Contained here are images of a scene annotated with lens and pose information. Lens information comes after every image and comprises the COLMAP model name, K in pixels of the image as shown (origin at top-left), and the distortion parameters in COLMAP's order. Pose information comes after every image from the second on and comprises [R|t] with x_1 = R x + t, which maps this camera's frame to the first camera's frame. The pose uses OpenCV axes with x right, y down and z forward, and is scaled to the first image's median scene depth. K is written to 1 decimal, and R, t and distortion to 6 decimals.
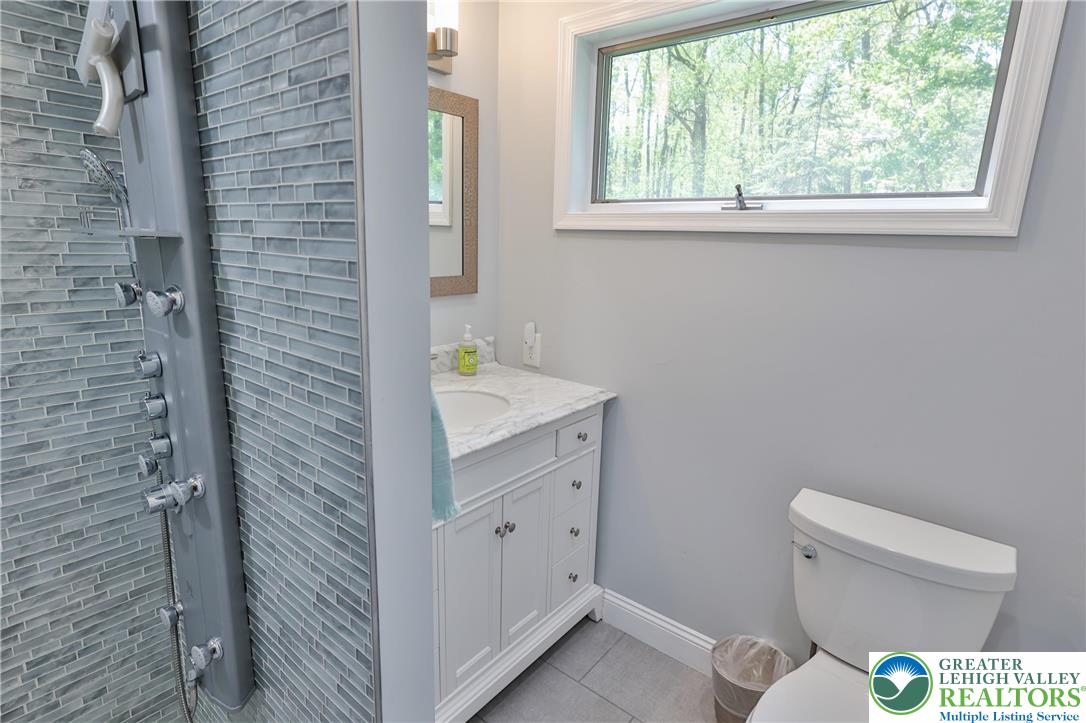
lens RADIAL K [[561.0, 0, 543.0], [0, 561.0, 361.5], [0, 0, 1]] dist [0.000252, 0.000027]
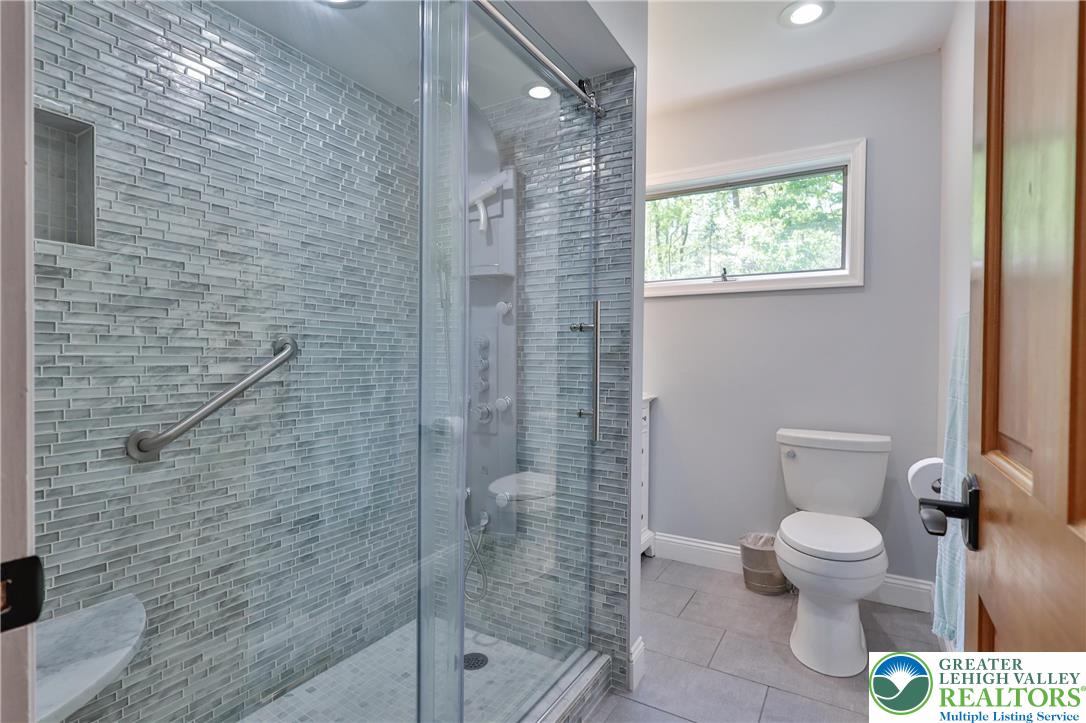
lens RADIAL K [[542.7, 0, 543.0], [0, 542.7, 361.5], [0, 0, 1]] dist [-0.001442, -0.000960]
pose [[0.989216, -0.024270, 0.144442, -0.477212], [0.053108, 0.978499, -0.199296, 0.293038], [-0.136500, 0.204817, 0.969236, -0.554875]]
